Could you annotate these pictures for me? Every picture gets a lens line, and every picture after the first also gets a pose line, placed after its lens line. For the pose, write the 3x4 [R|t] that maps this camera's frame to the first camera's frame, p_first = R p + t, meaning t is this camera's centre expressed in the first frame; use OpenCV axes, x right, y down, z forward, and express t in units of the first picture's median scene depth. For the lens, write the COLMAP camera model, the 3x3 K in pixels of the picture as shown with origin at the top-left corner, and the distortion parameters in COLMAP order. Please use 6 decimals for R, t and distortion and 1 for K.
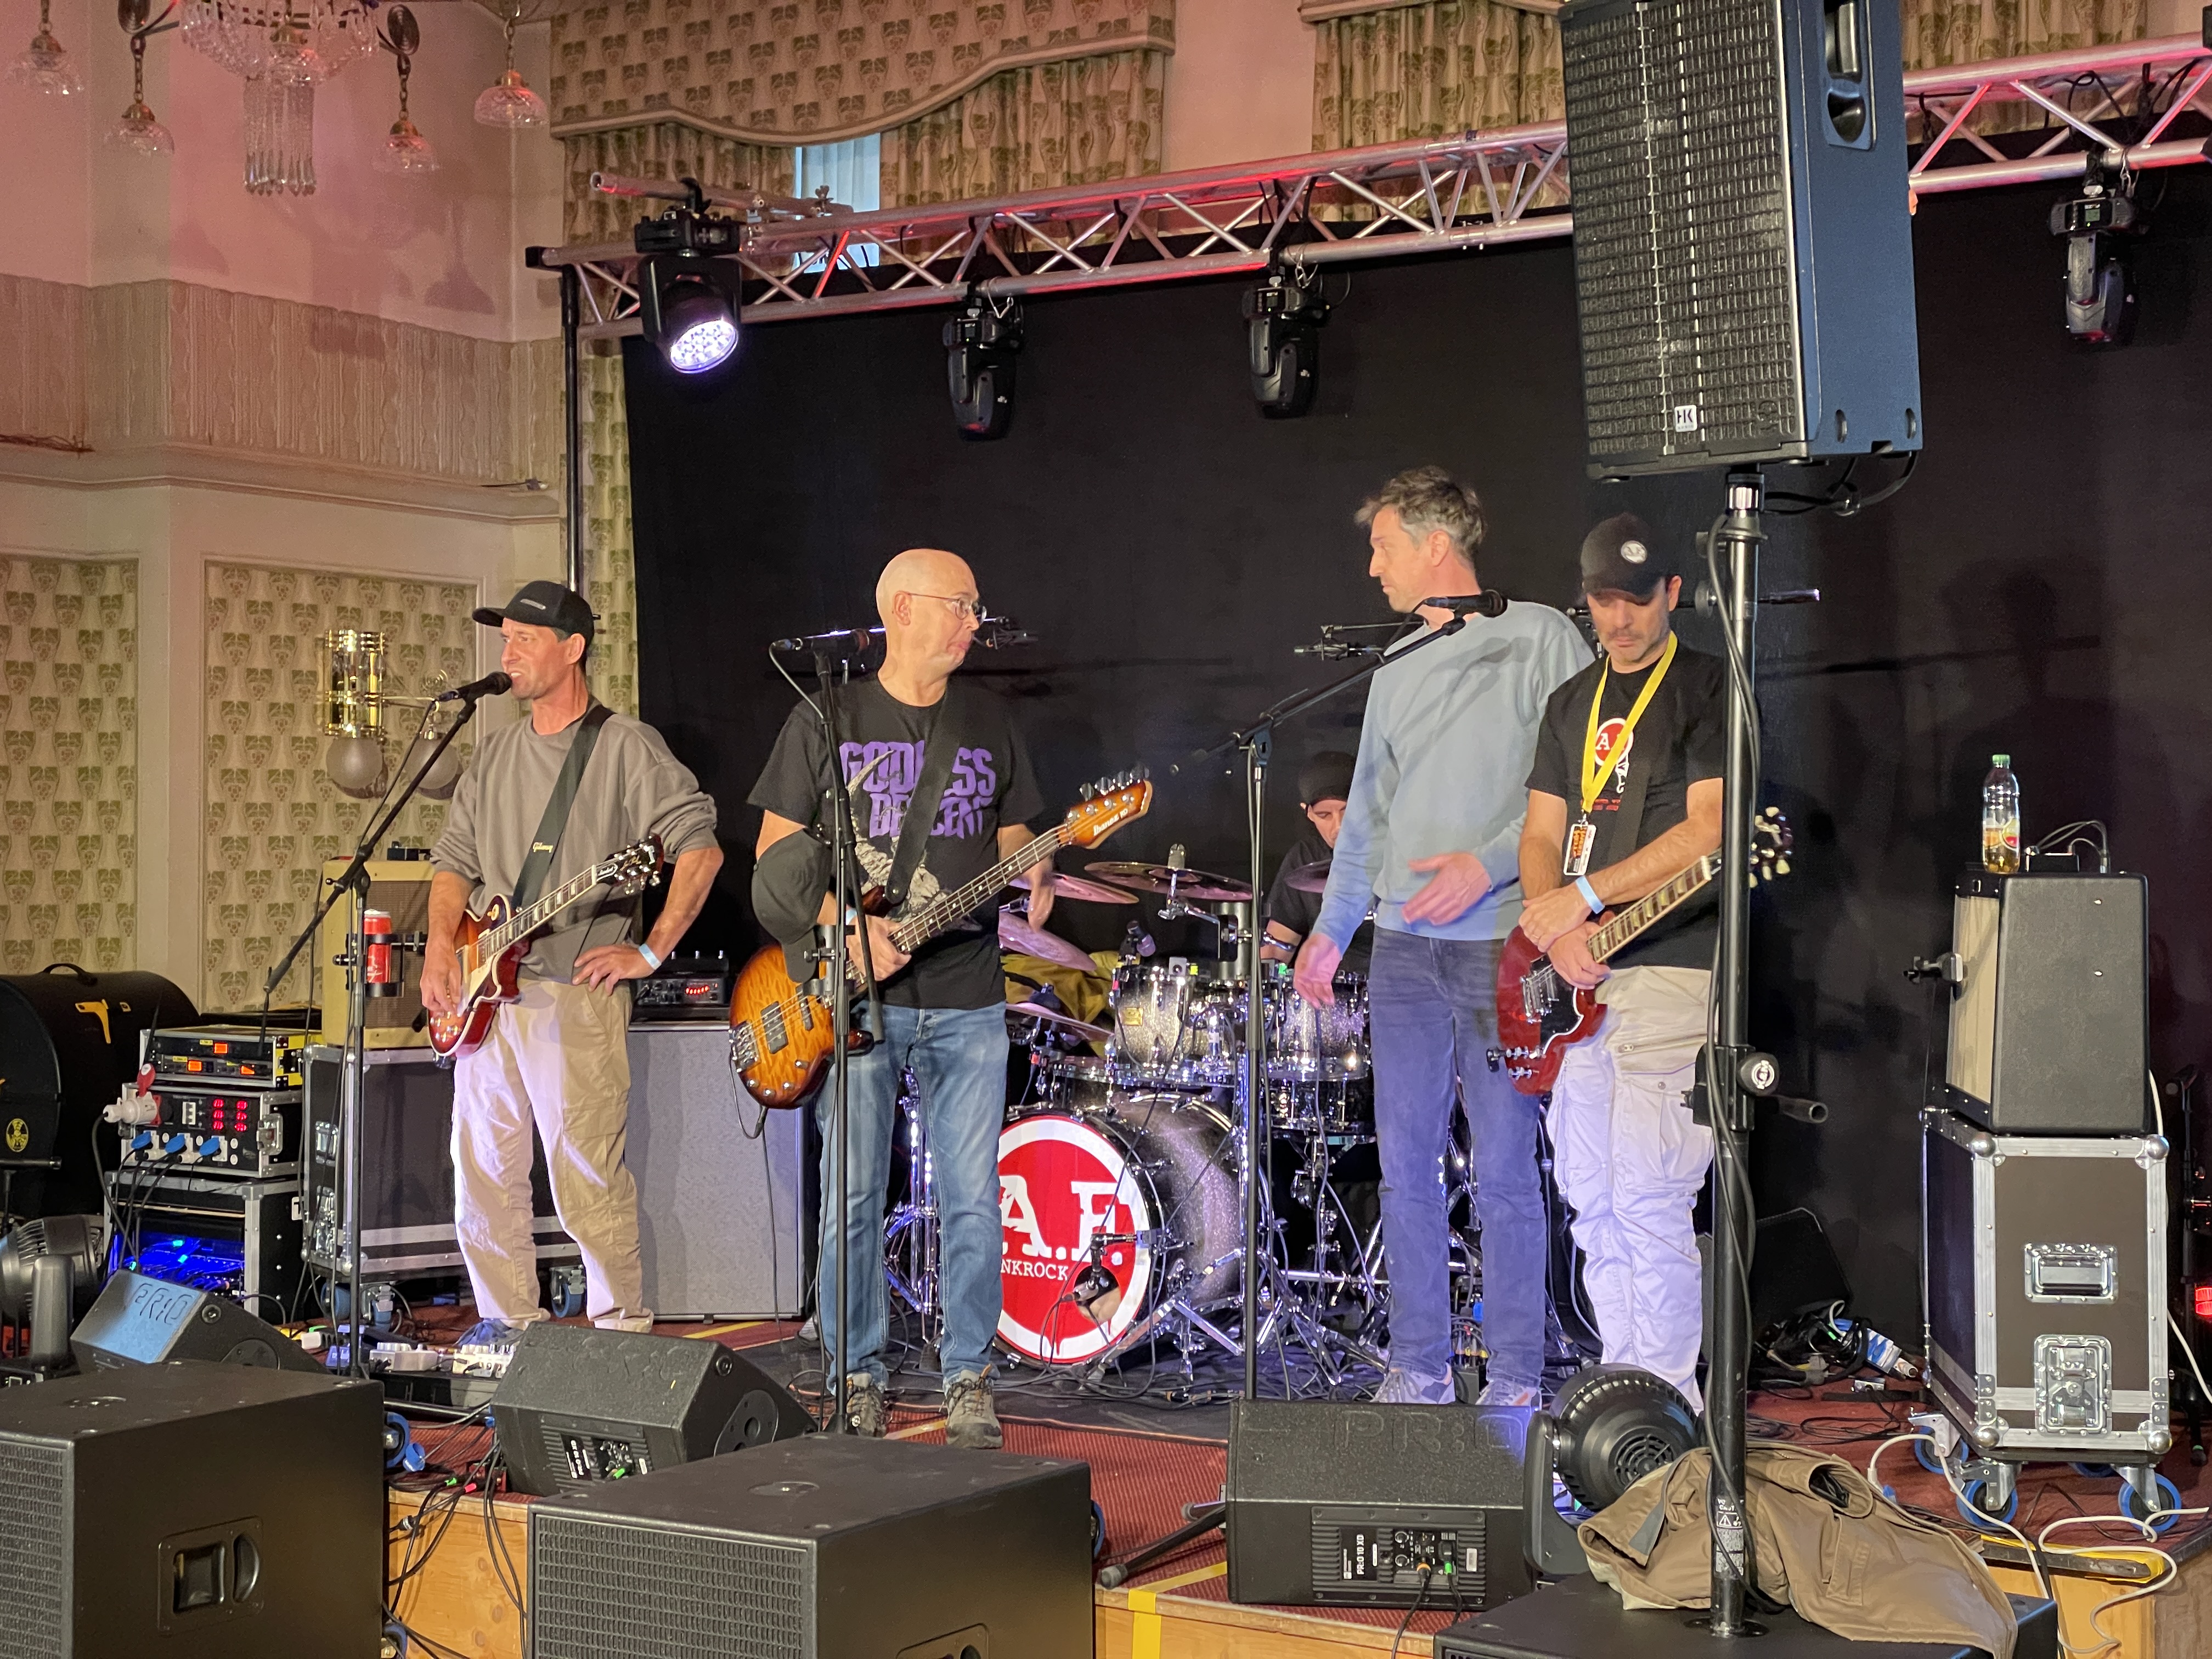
lens RADIAL K [[3298.1, 0, 1141.1], [0, 3298.1, 800.9], [0, 0, 1]] dist [0.123115, 0.000000]
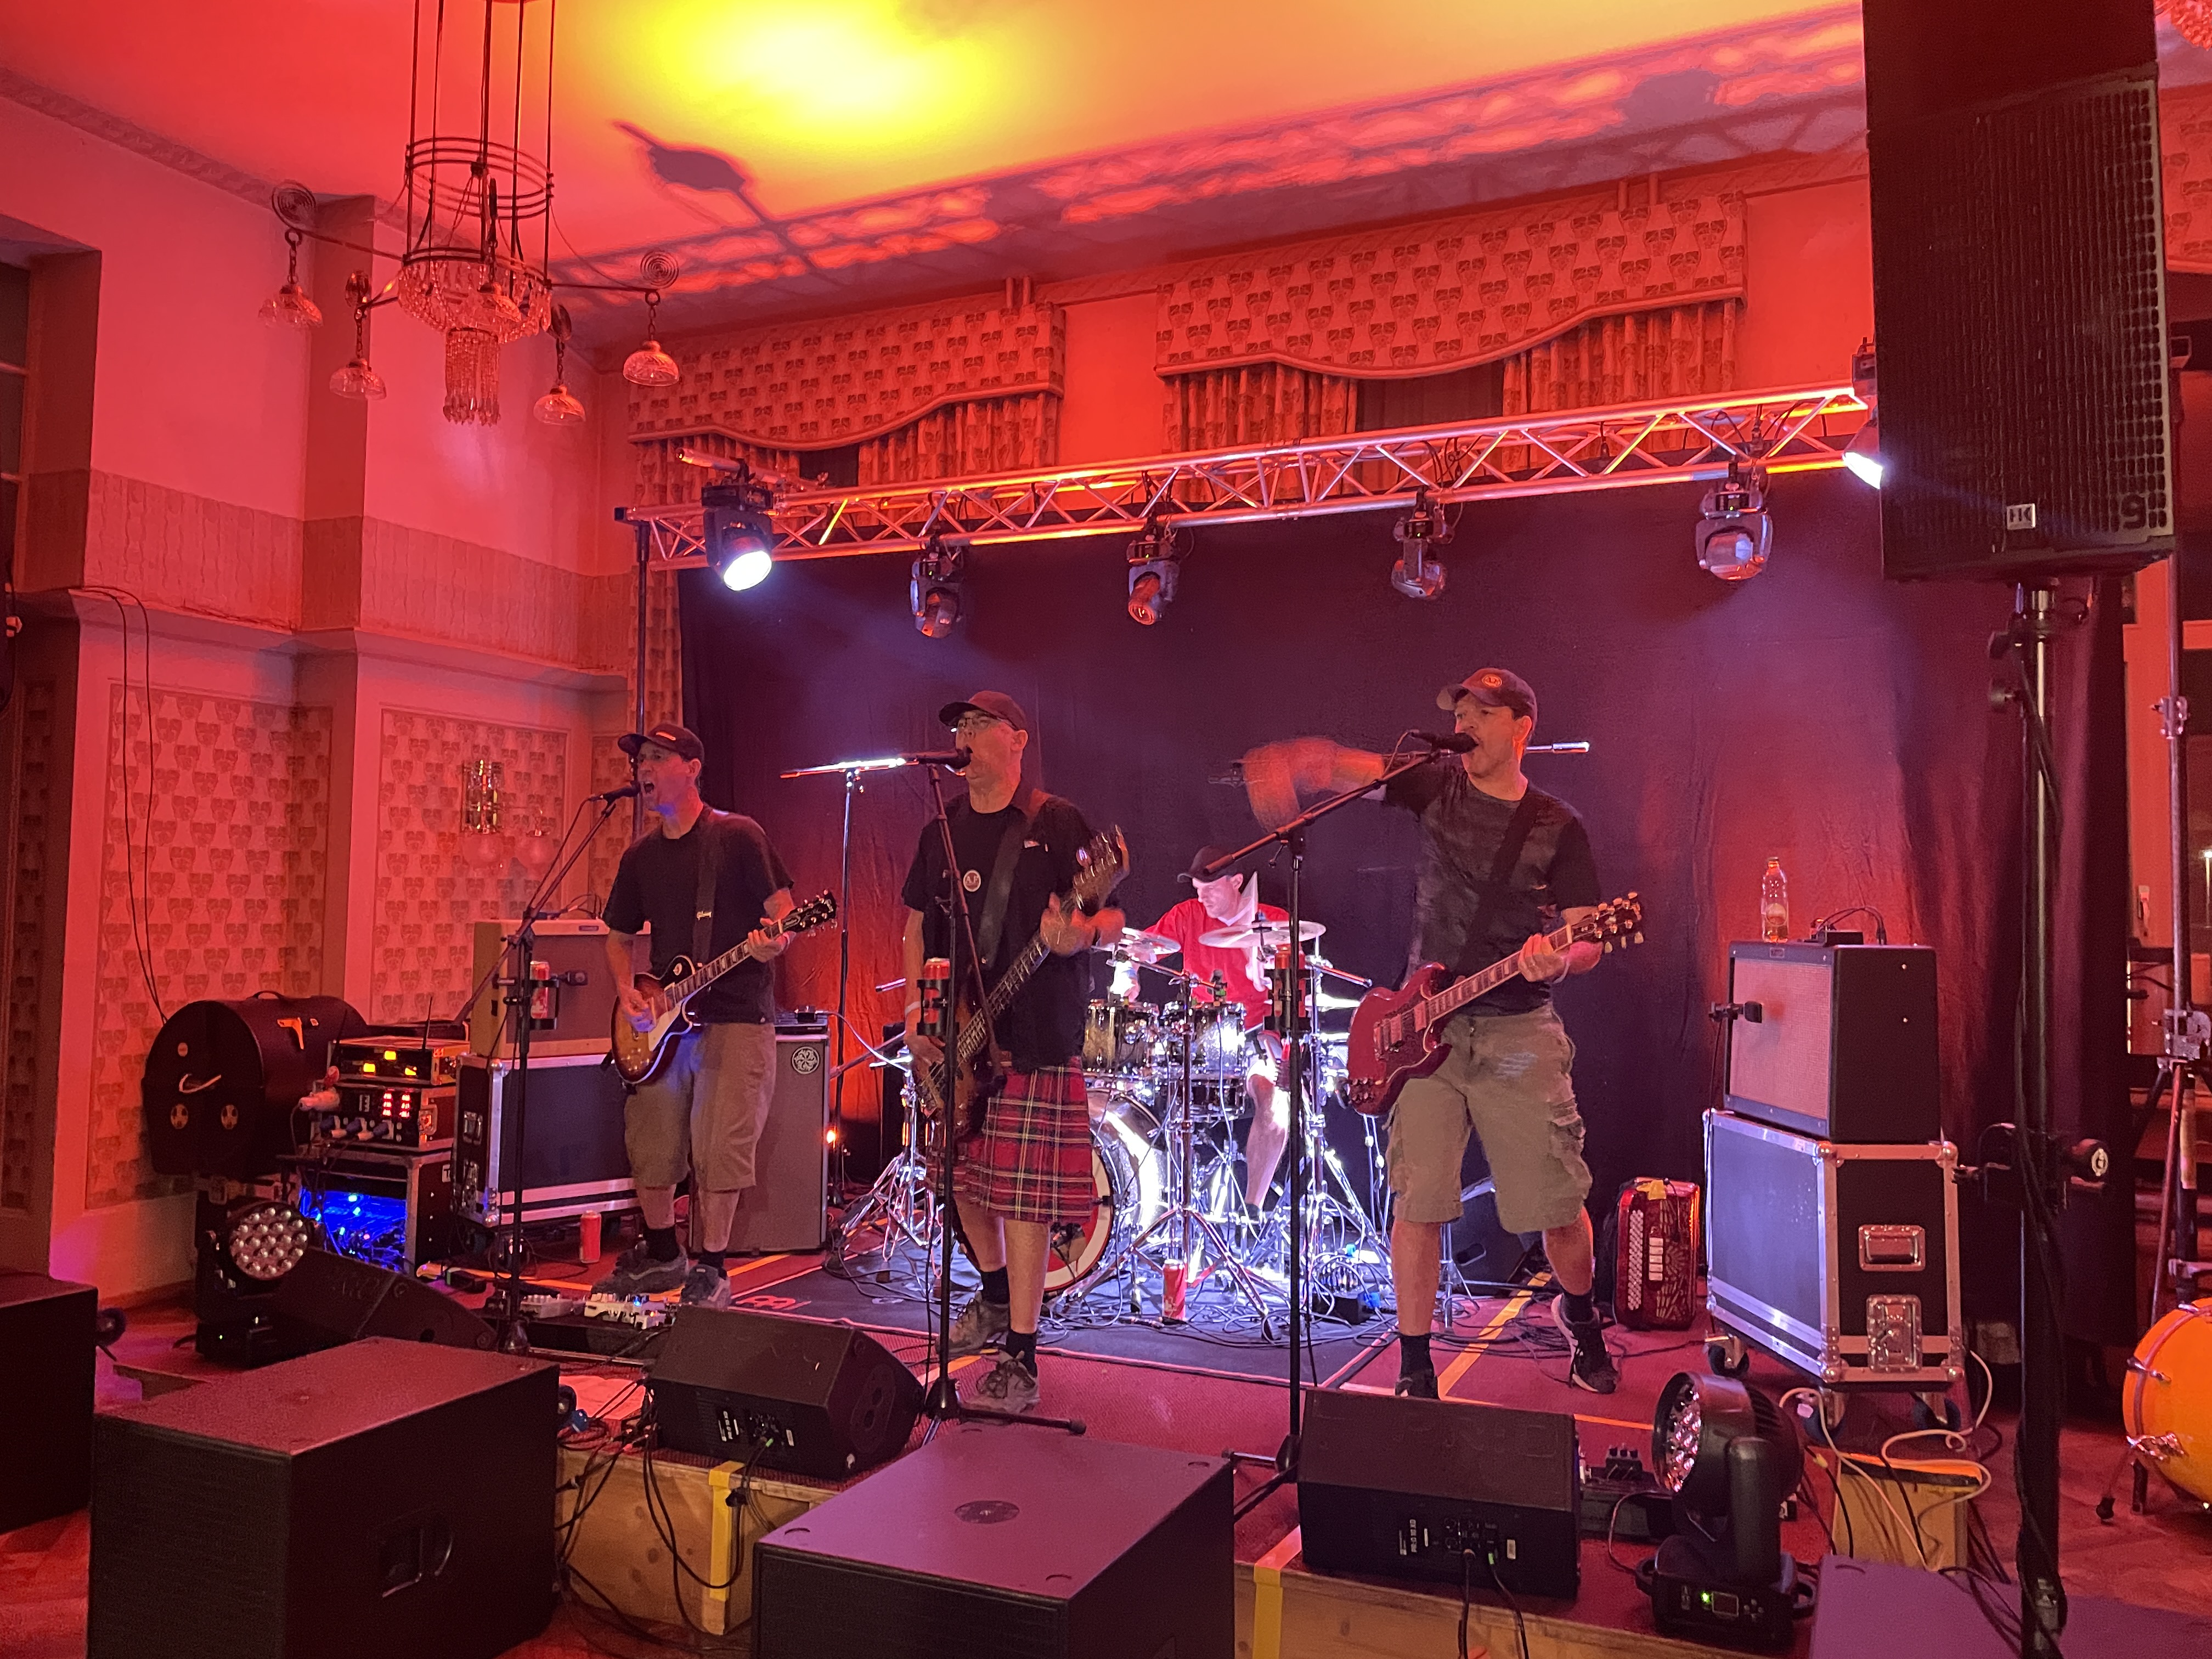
lens RADIAL K [[1667.1, 0, 1118.1], [0, 1667.1, 807.0], [0, 0, 1]] dist [0.086502, -0.112887]
pose [[0.986669, 0.019194, 0.161603, -0.095068], [-0.011675, 0.998810, -0.047353, 0.001200], [-0.162319, 0.044835, 0.985719, 0.261225]]
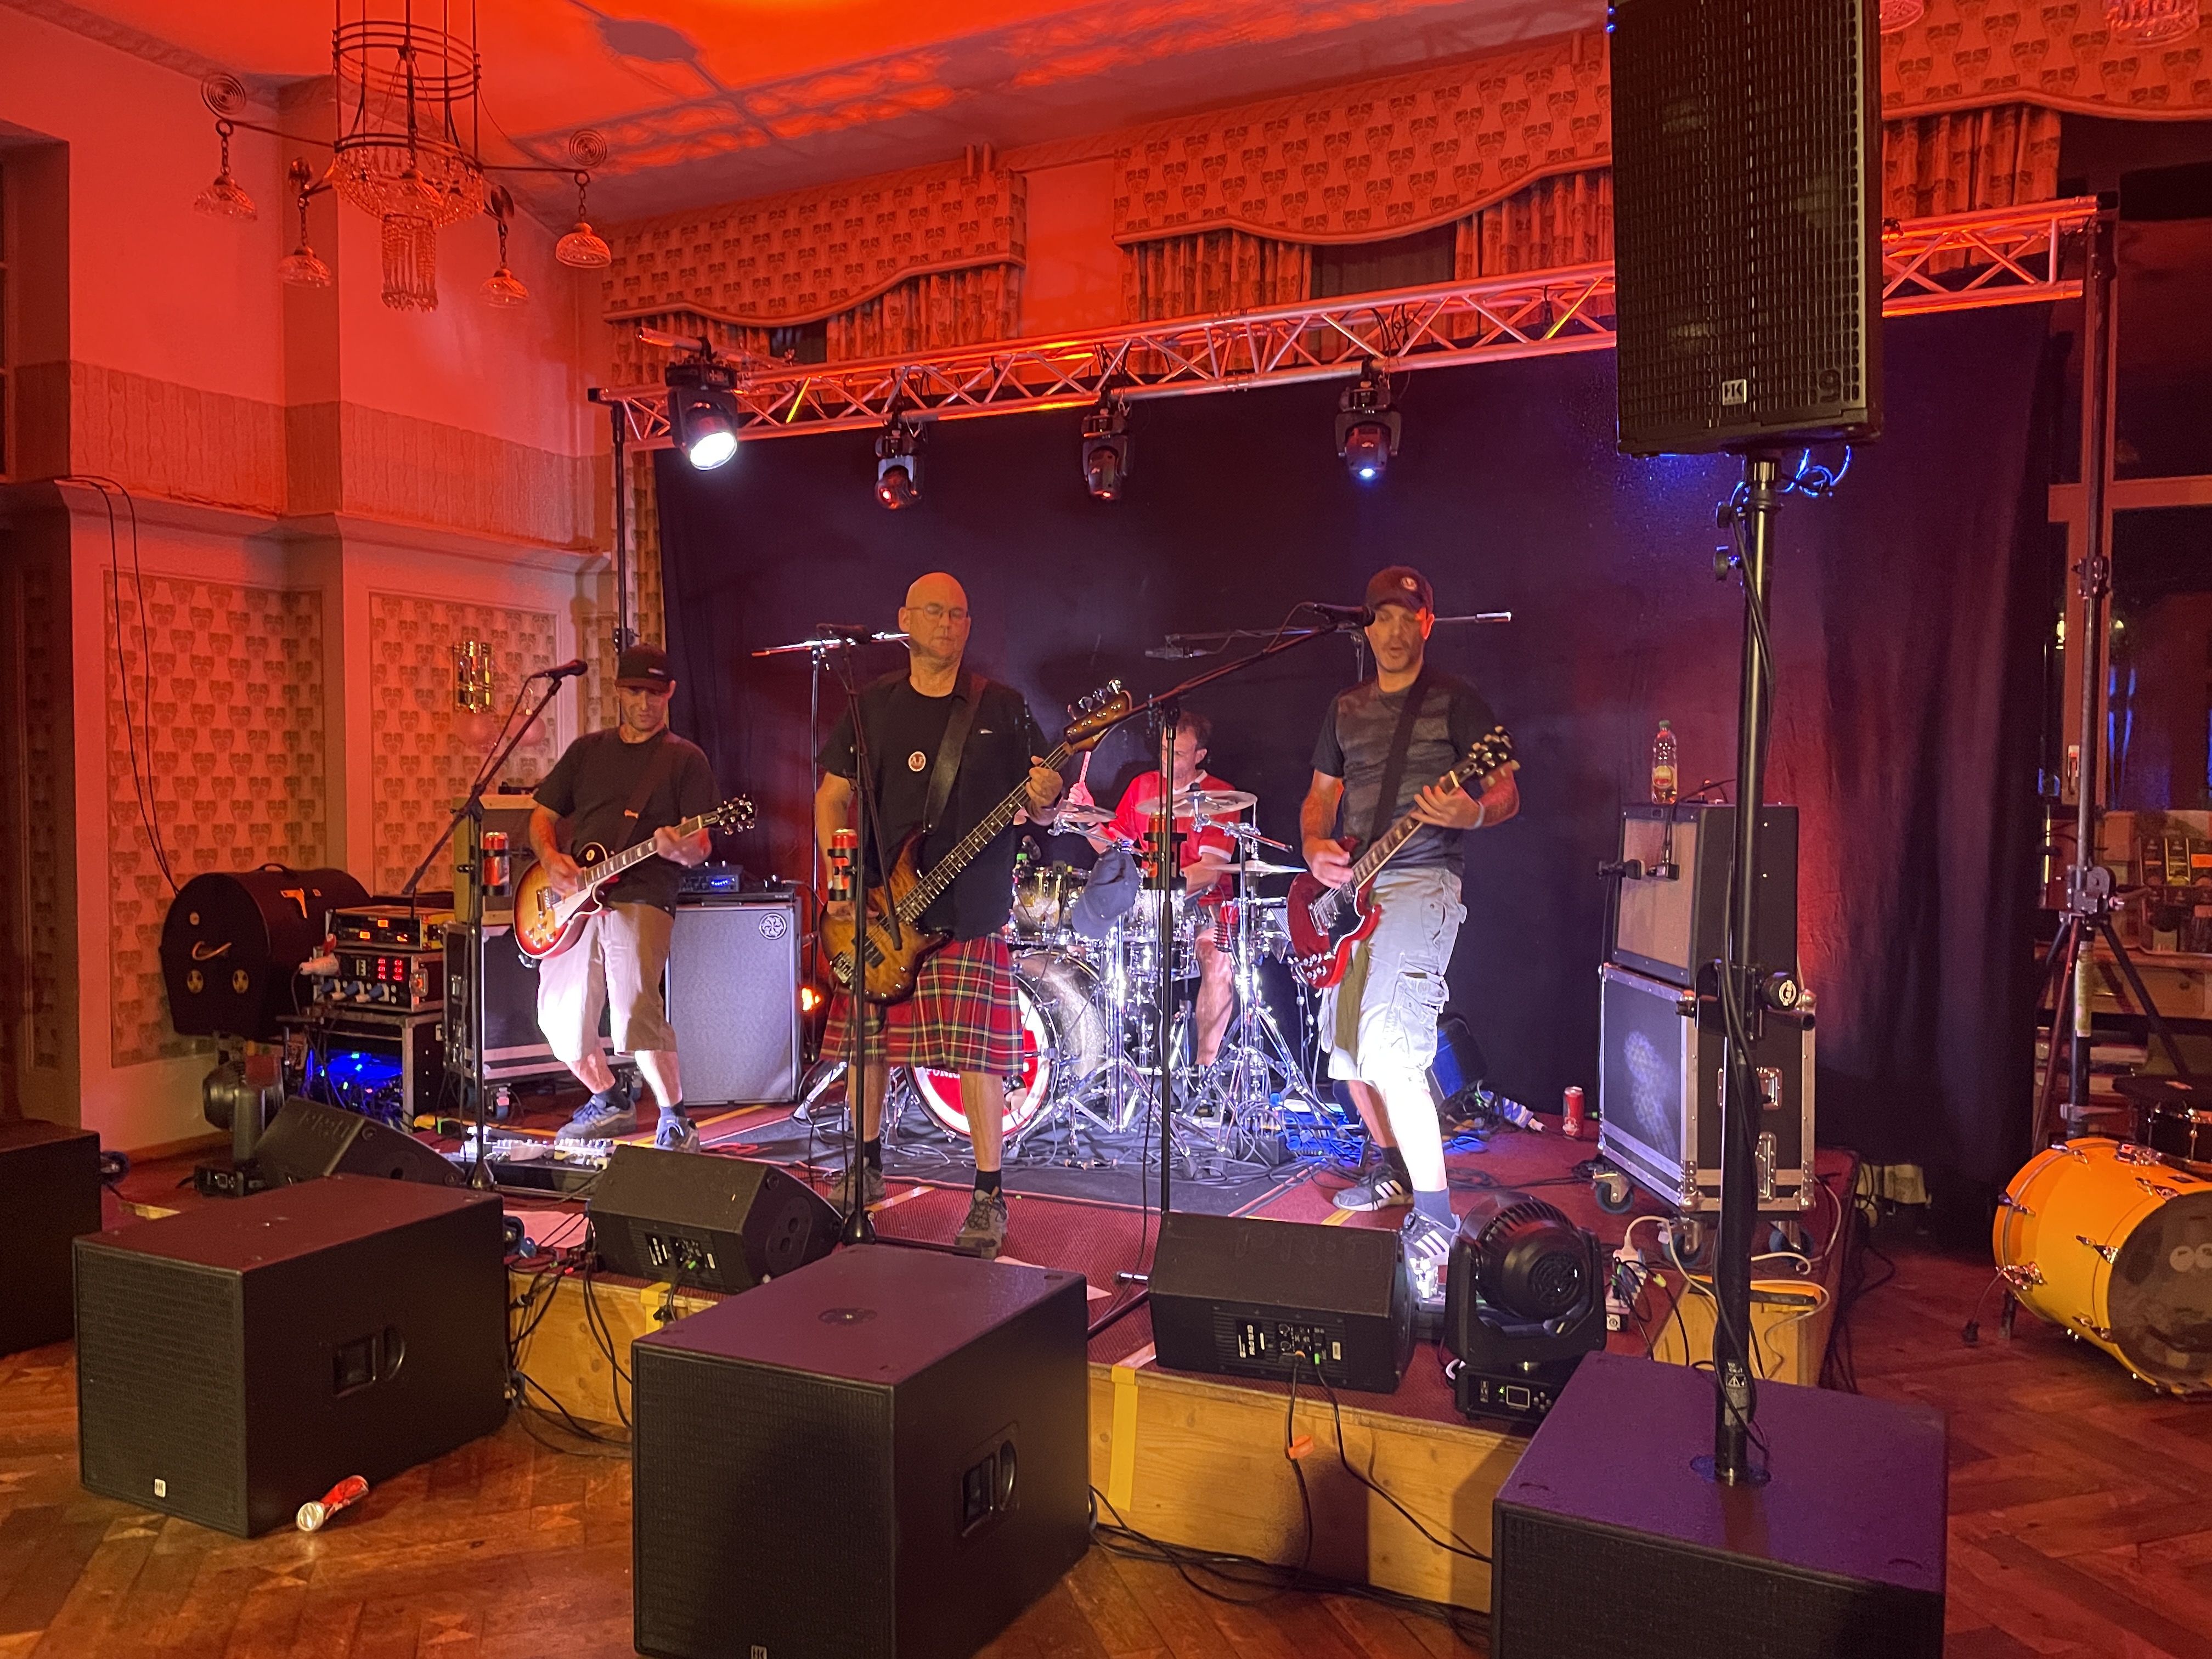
lens RADIAL K [[1667.1, 0, 1123.8], [0, 1667.1, 840.5], [0, 0, 1]] dist [0.086502, -0.112887]
pose [[0.991398, -0.004189, 0.130812, -0.052205], [-0.001971, 0.998896, 0.046927, 0.002885], [-0.130864, -0.046782, 0.990296, 0.231606]]
